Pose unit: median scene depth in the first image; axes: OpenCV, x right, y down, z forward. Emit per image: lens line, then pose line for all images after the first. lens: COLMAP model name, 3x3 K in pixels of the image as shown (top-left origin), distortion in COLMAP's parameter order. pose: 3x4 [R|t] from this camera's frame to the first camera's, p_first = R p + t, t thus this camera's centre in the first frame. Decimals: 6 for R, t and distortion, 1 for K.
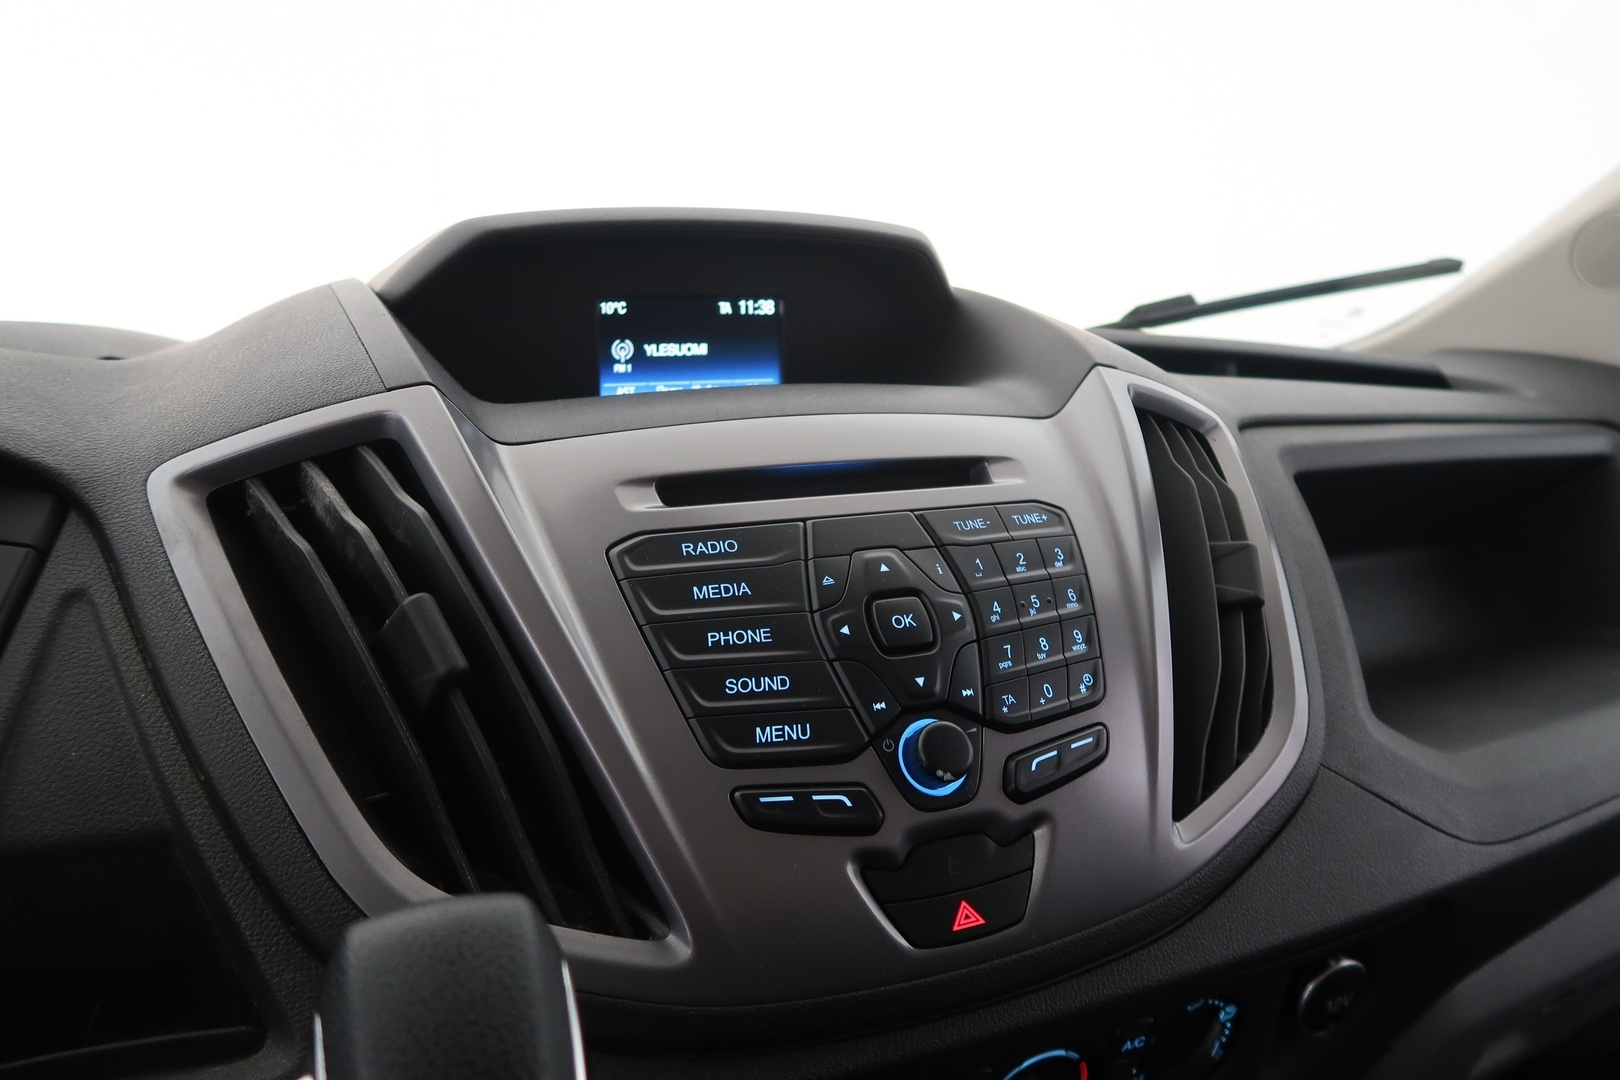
lens RADIAL K [[1130.3, 0, 811.0], [0, 1130.3, 535.0], [0, 0, 1]] dist [-0.005801, 0.000427]
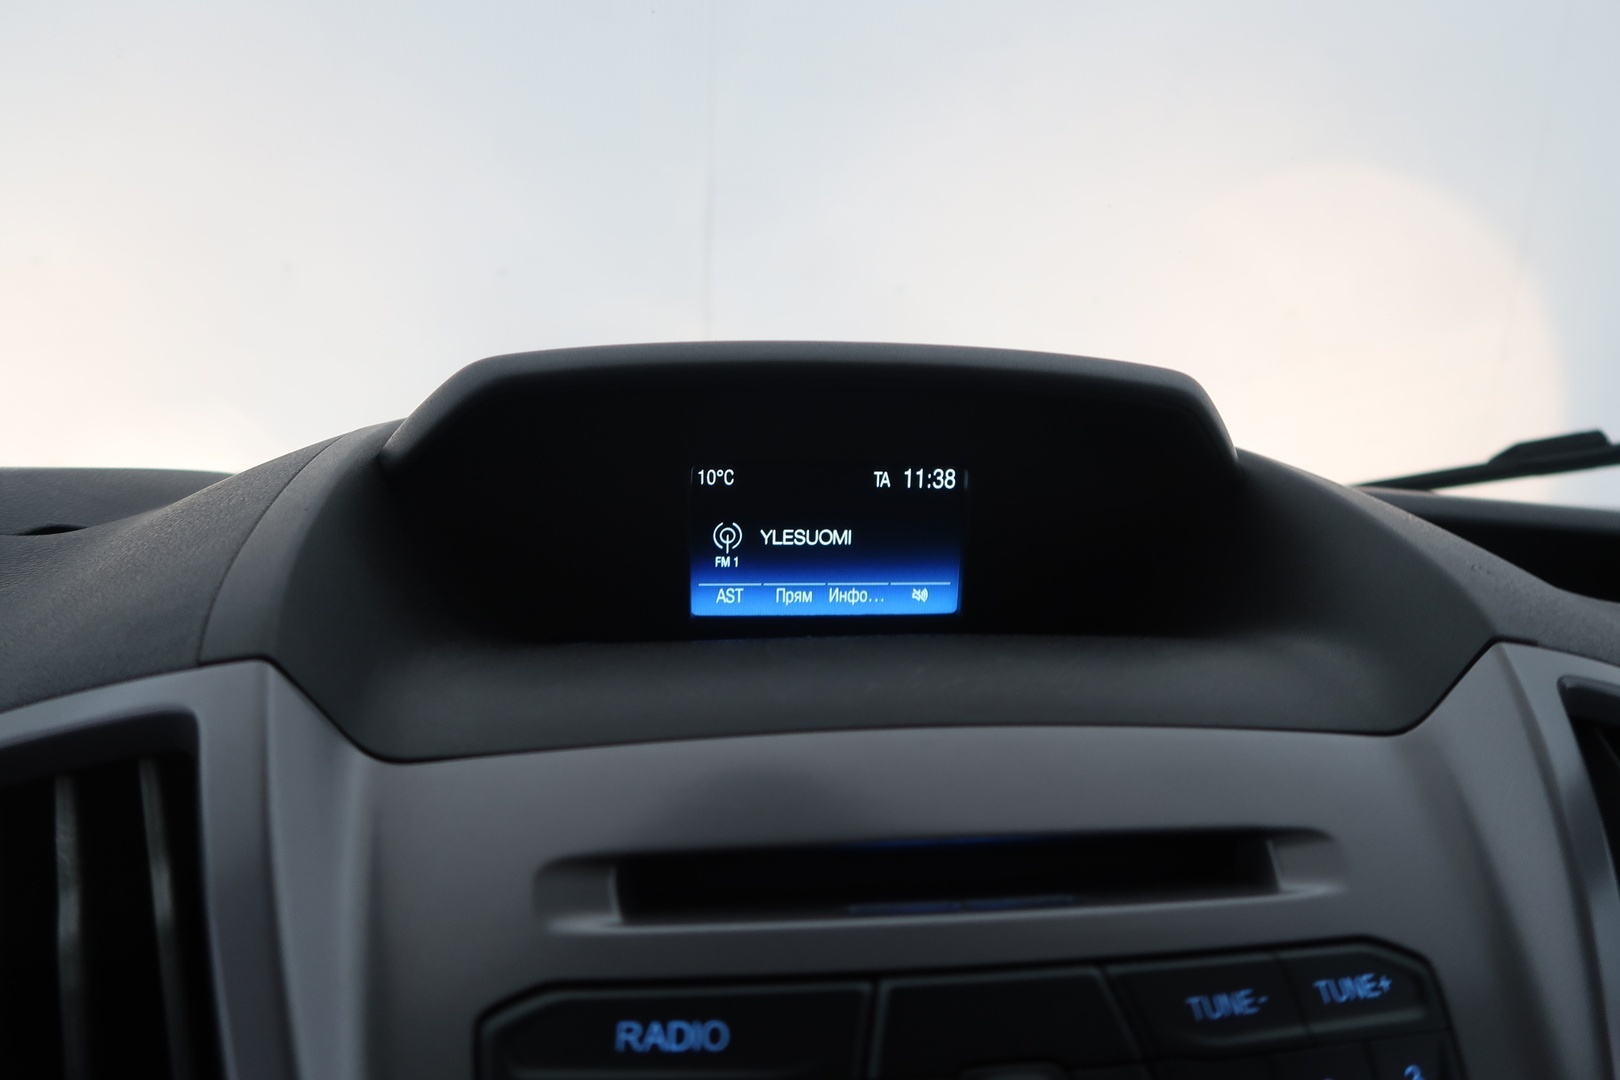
lens RADIAL K [[1130.3, 0, 817.1], [0, 1130.3, 543.3], [0, 0, 1]] dist [-0.005801, 0.000427]
pose [[0.967371, 0.055945, -0.247109, 0.085807], [-0.071283, 0.996017, -0.053561, -0.184498], [0.243128, 0.069428, 0.967506, 0.498749]]
